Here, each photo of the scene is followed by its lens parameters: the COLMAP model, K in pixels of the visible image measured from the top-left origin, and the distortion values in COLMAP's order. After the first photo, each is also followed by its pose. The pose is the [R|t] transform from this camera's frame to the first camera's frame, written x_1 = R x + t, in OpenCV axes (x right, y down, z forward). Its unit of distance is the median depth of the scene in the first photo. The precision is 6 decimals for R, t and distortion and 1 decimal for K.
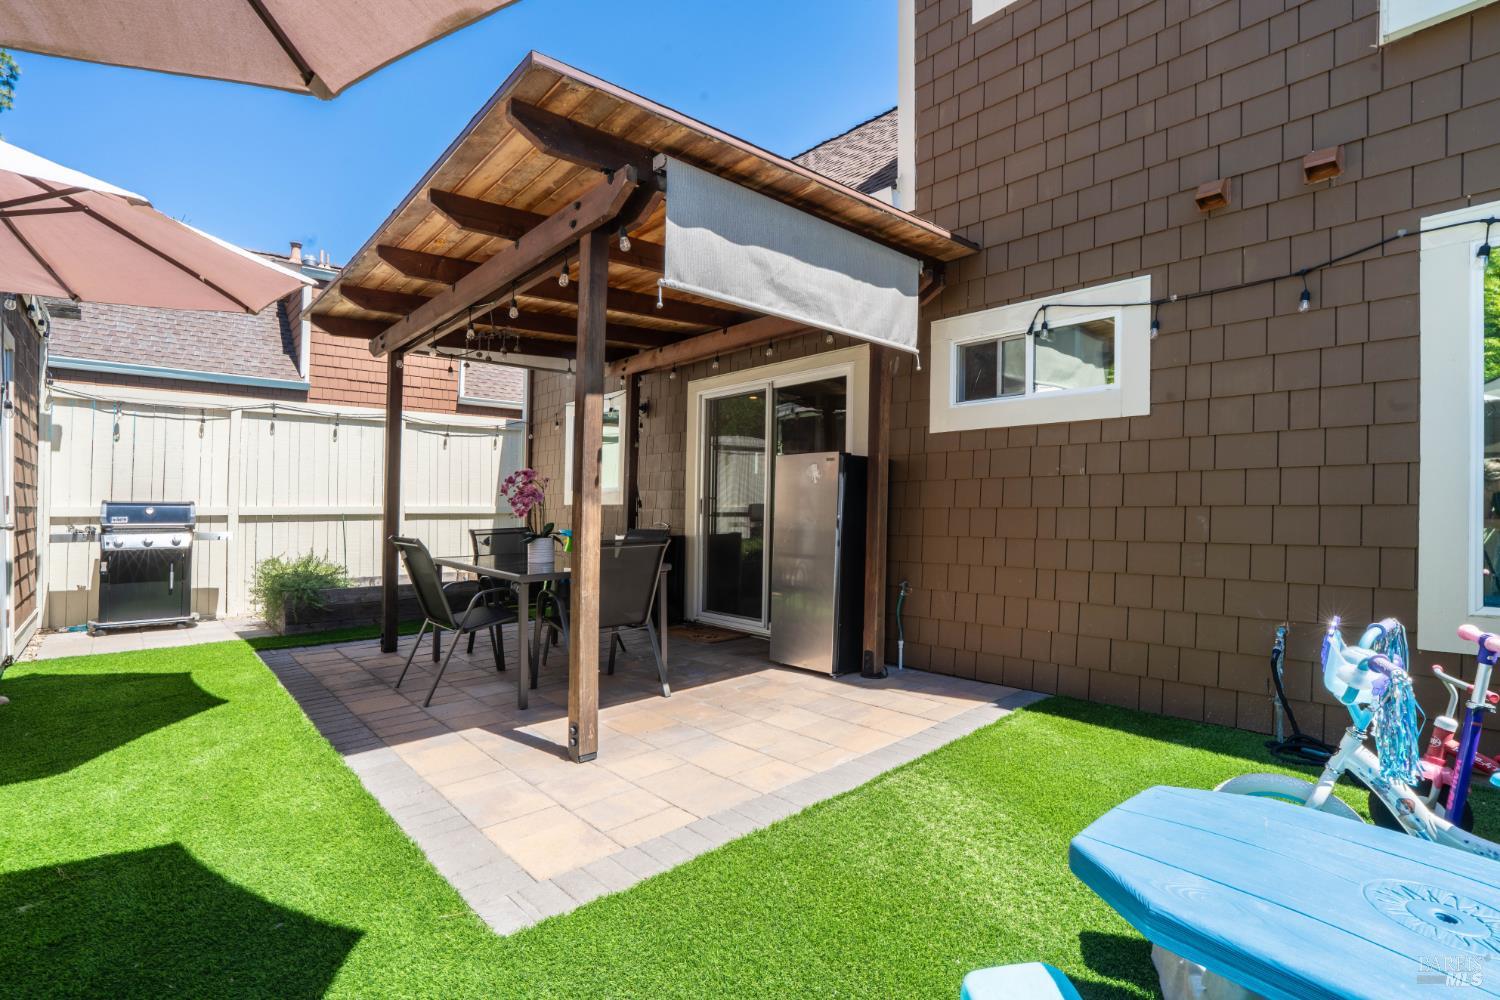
lens RADIAL K [[709.0, 0, 745.9], [0, 709.0, 491.4], [0, 0, 1]] dist [-0.032182, 0.008022]
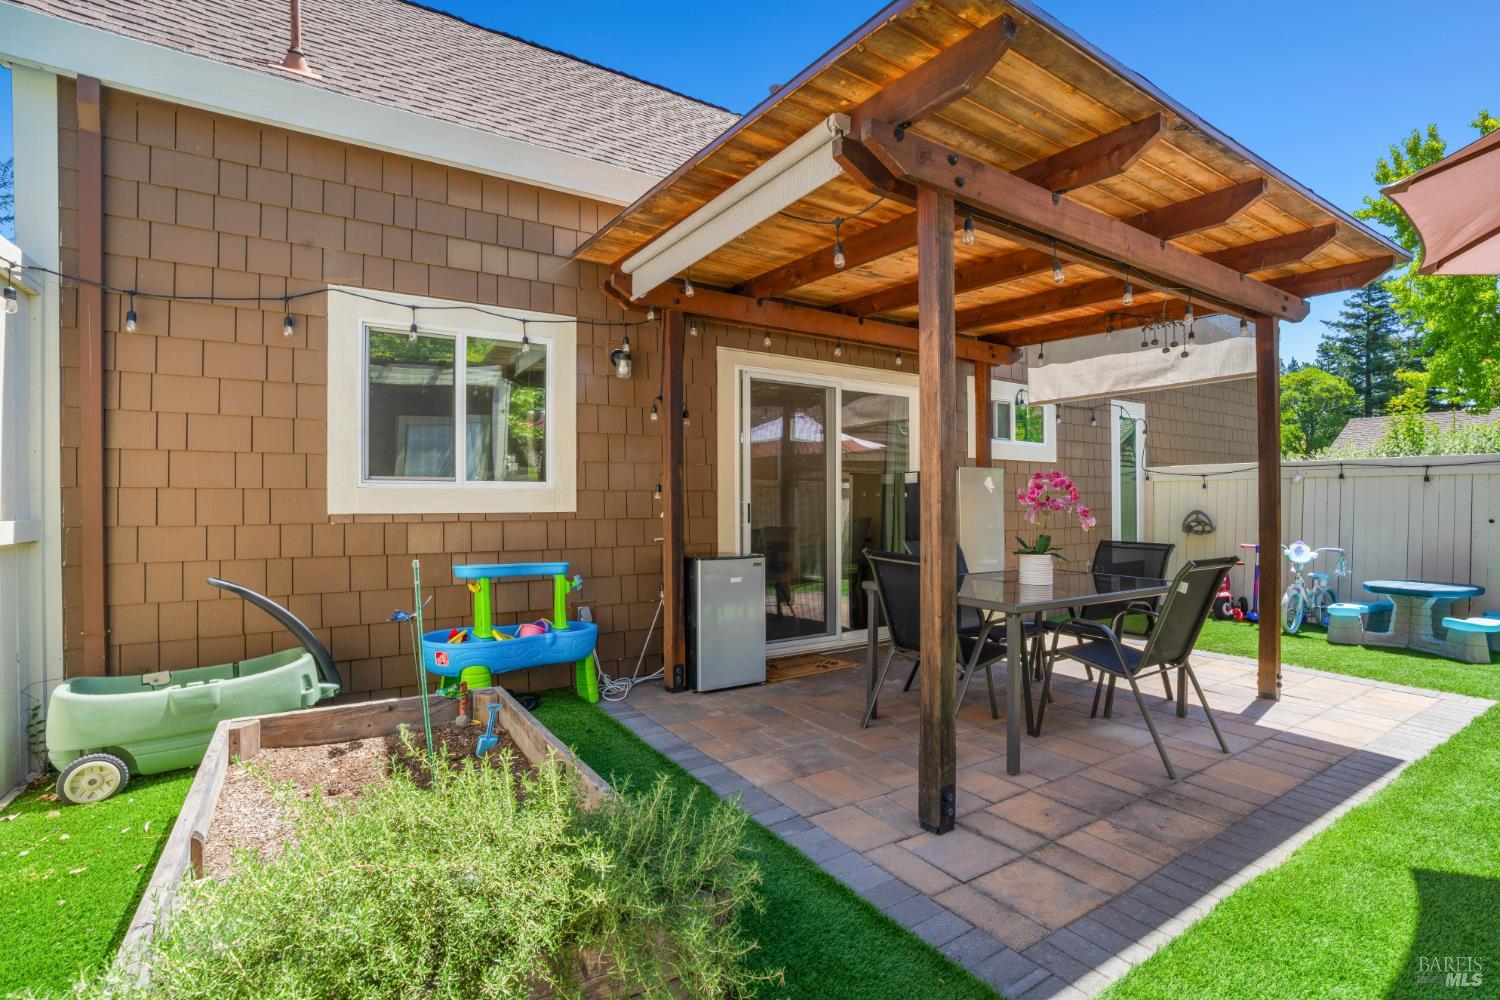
lens RADIAL K [[709.0, 0, 745.9], [0, 709.0, 491.4], [0, 0, 1]] dist [-0.032182, 0.008022]
pose [[0.130479, 0.009553, 0.991405, -0.928914], [-0.016415, 0.999837, -0.007474, 0.002120], [-0.991315, -0.015299, 0.130615, 0.994209]]
